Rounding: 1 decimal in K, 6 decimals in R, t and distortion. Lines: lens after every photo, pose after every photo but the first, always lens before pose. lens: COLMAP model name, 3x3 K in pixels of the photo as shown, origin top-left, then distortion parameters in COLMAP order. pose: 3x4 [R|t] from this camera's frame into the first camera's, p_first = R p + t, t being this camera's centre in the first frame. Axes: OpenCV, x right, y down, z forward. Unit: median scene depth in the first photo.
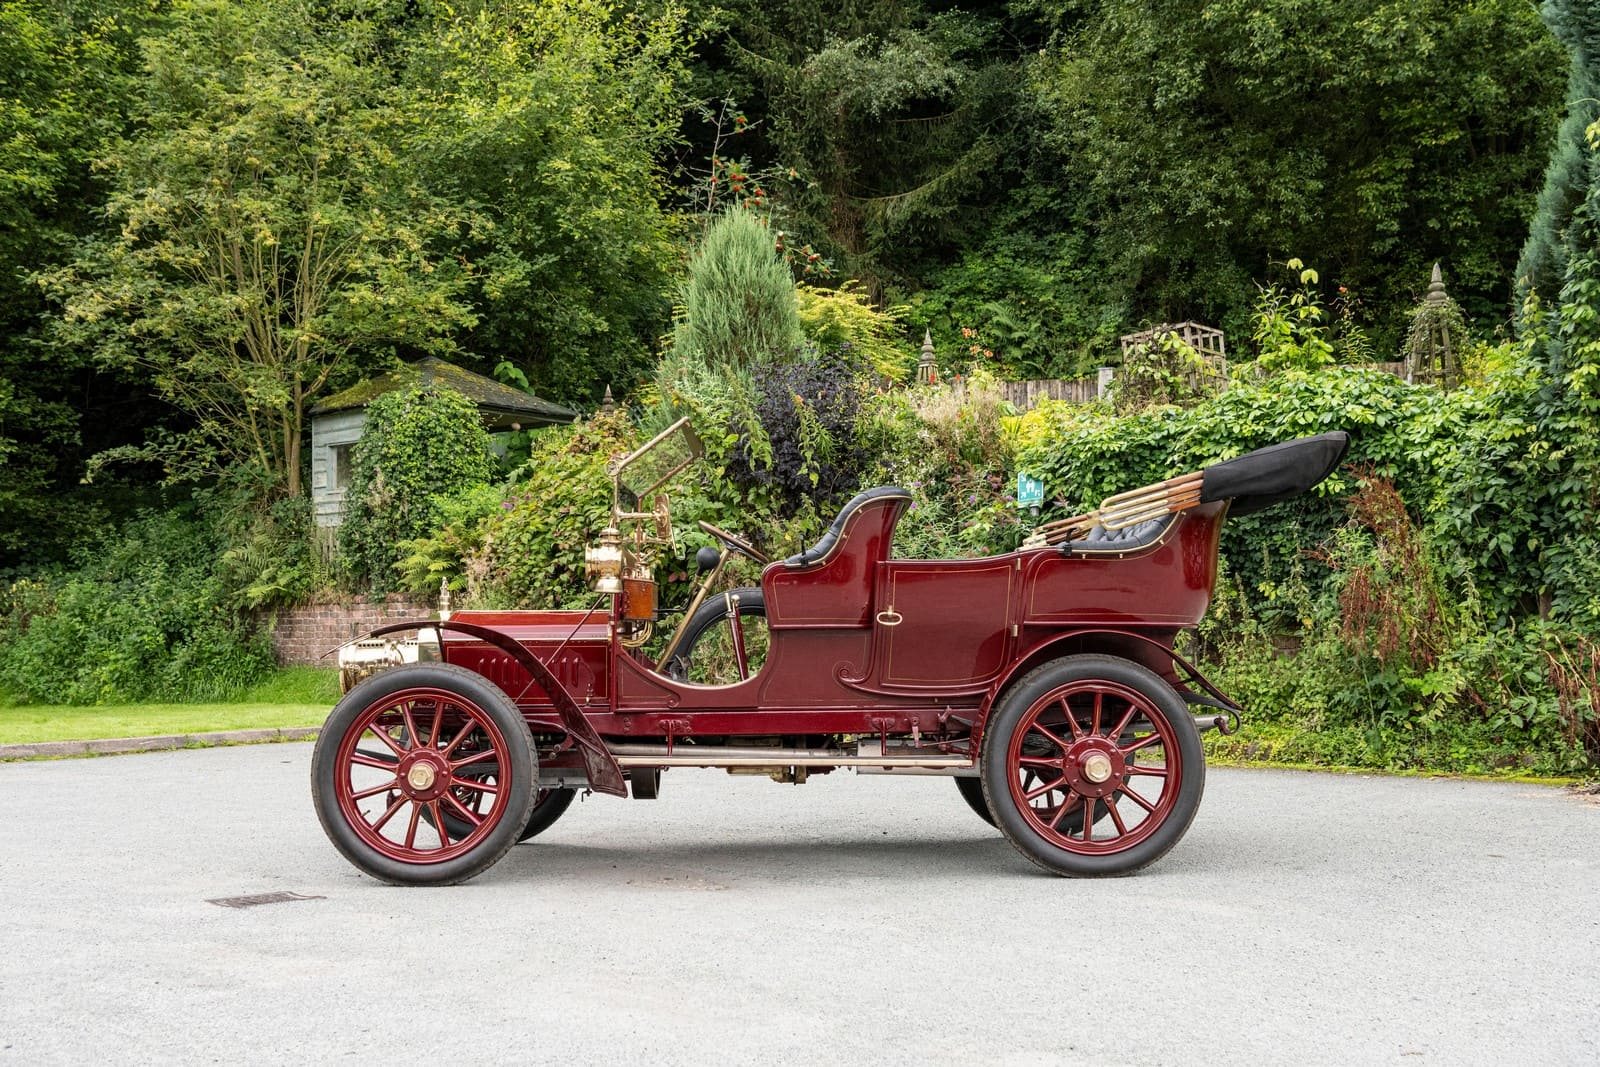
lens RADIAL K [[1612.3, 0, 787.9], [0, 1612.3, 564.3], [0, 0, 1]] dist [-0.027319, 0.000000]
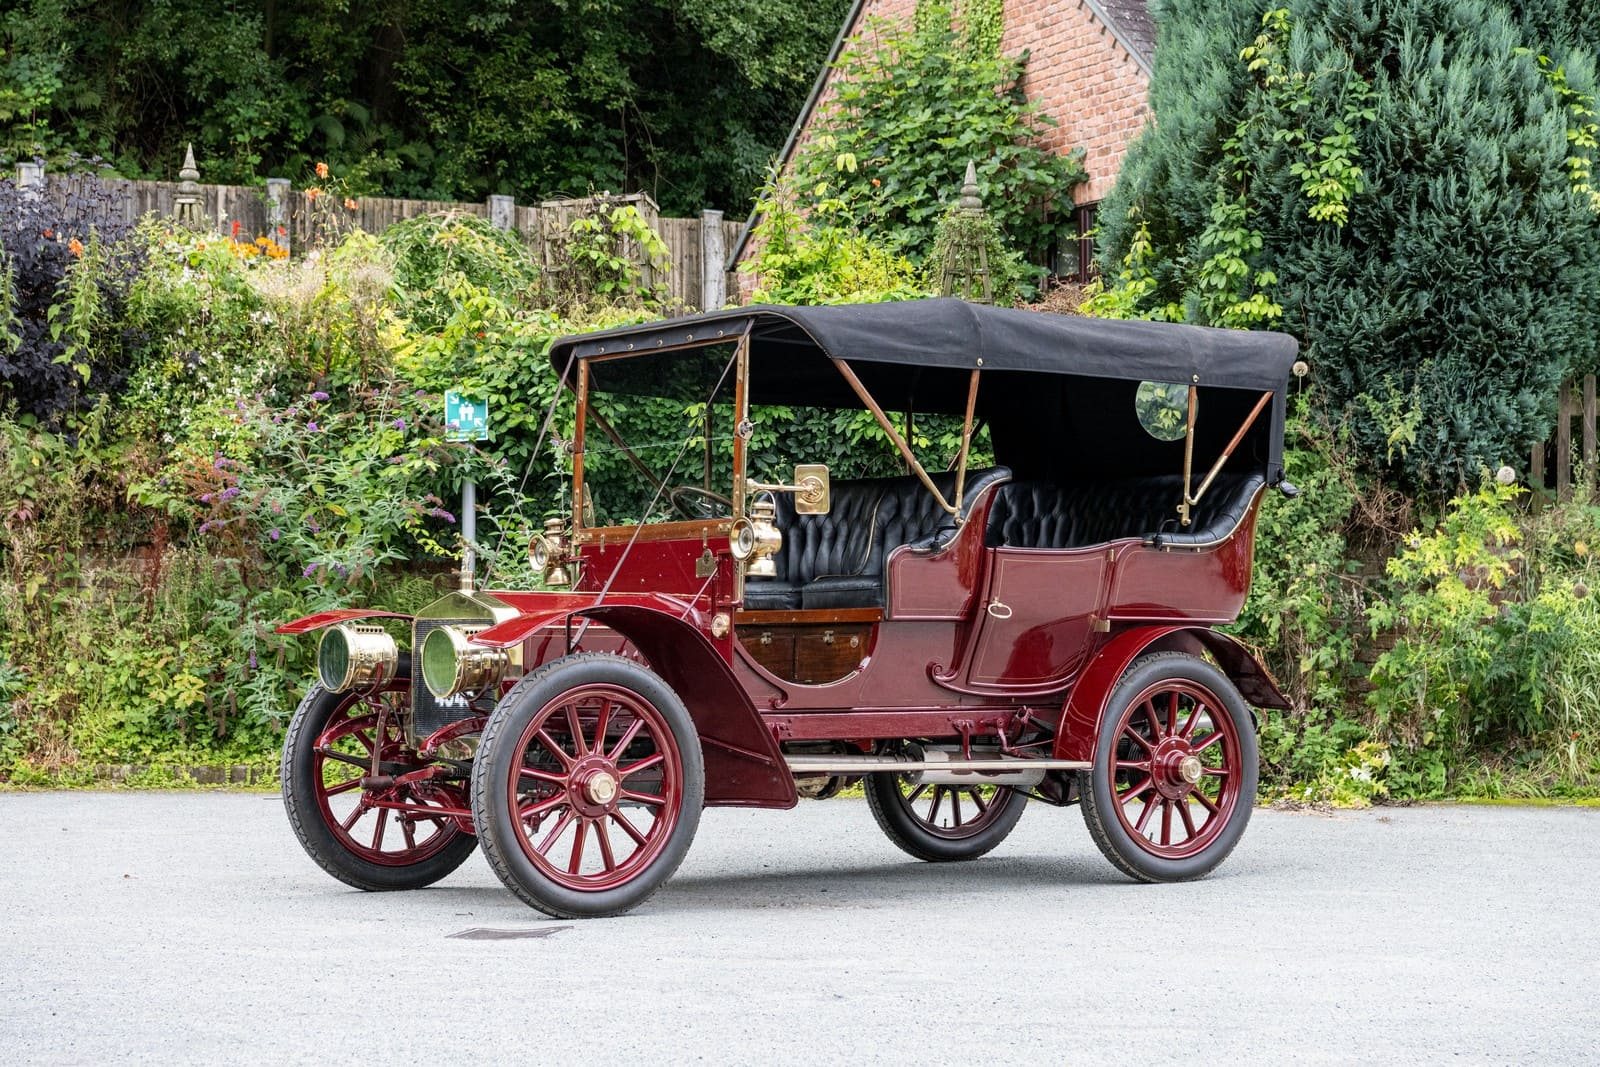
lens RADIAL K [[3064.3, 0, 801.5], [0, 3064.3, 527.4], [0, 0, 1]] dist [0.209790, 0.000000]
pose [[0.802260, 0.033648, 0.596026, -0.473259], [-0.042798, 0.999083, 0.001205, -0.004905], [-0.595439, -0.026475, 0.802964, -0.148427]]
